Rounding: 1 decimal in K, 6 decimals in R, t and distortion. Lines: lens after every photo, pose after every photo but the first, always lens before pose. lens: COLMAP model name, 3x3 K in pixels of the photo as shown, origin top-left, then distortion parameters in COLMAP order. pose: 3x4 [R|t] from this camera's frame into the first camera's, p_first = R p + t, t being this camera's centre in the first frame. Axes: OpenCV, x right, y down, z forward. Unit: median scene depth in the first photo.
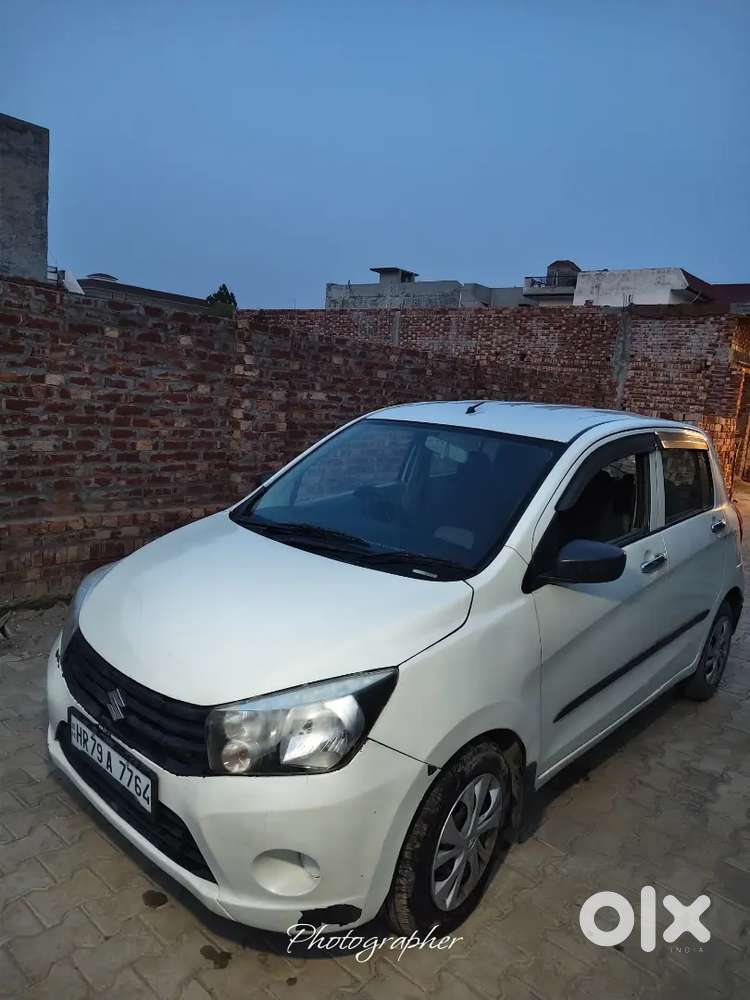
lens RADIAL K [[689.8, 0, 375.0], [0, 689.8, 500.0], [0, 0, 1]] dist [0.047160, -0.051550]
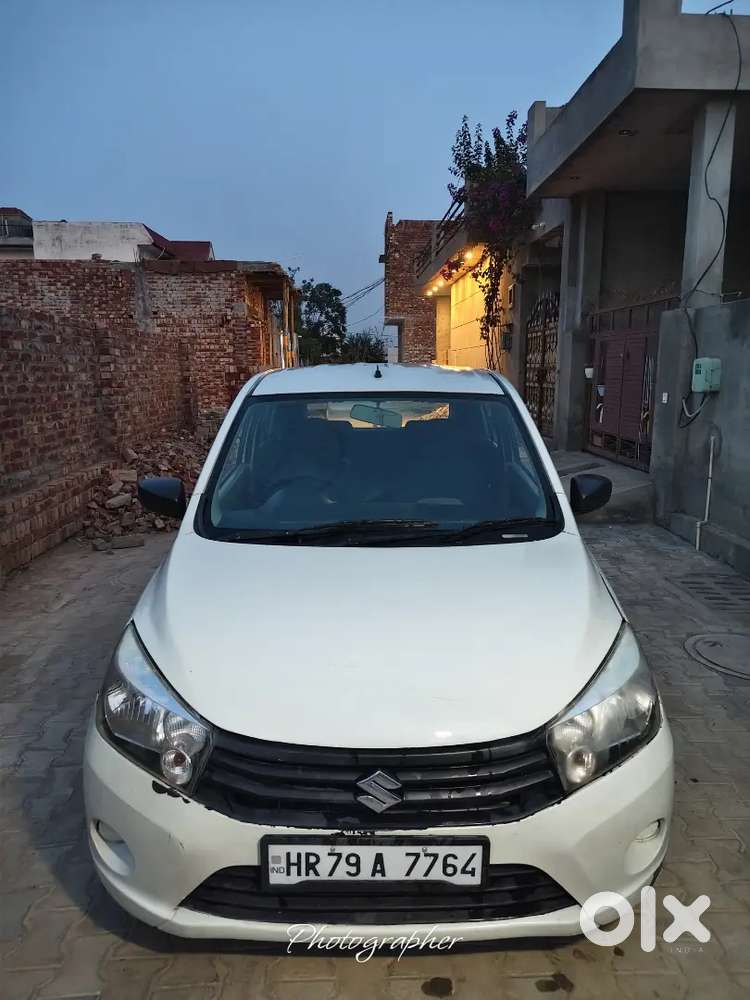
lens RADIAL K [[693.9, 0, 379.9], [0, 693.9, 486.1], [0, 0, 1]] dist [0.047882, -0.054499]
pose [[0.734747, -0.197026, 0.649098, -0.098130], [0.171005, 0.979784, 0.103834, -0.014116], [-0.656434, 0.034707, 0.753585, 0.049234]]
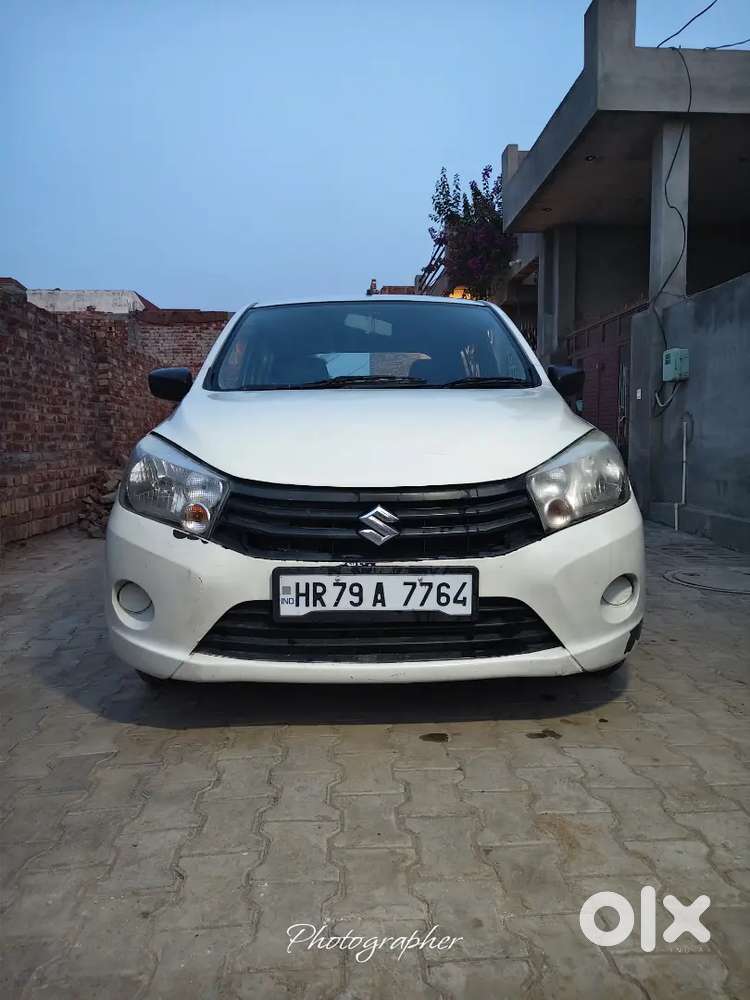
lens RADIAL K [[693.9, 0, 379.9], [0, 693.9, 486.1], [0, 0, 1]] dist [0.047882, -0.054499]
pose [[0.719788, -0.138314, 0.680276, -0.115386], [0.181113, 0.983427, 0.008319, 0.029133], [-0.670152, 0.117219, 0.732909, 0.044215]]
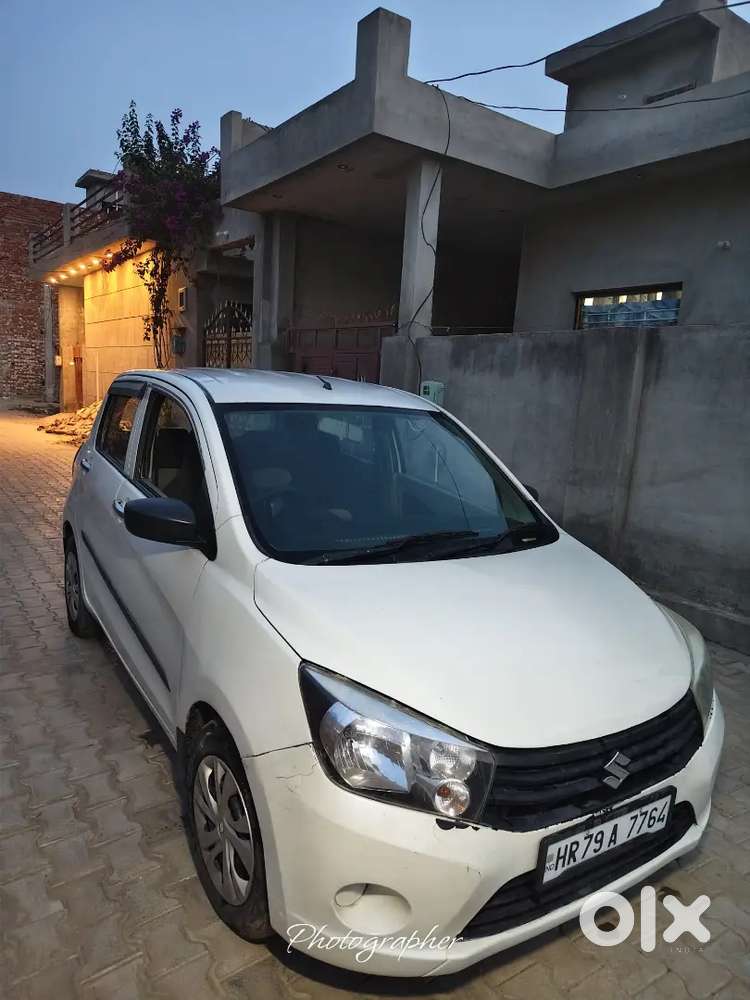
lens RADIAL K [[690.7, 0, 382.2], [0, 690.7, 498.5], [0, 0, 1]] dist [0.045061, -0.050043]
pose [[0.261404, -0.220945, 0.939602, -0.145429], [0.113365, 0.973739, 0.197433, -0.029632], [-0.958549, 0.054908, 0.279587, 0.123883]]
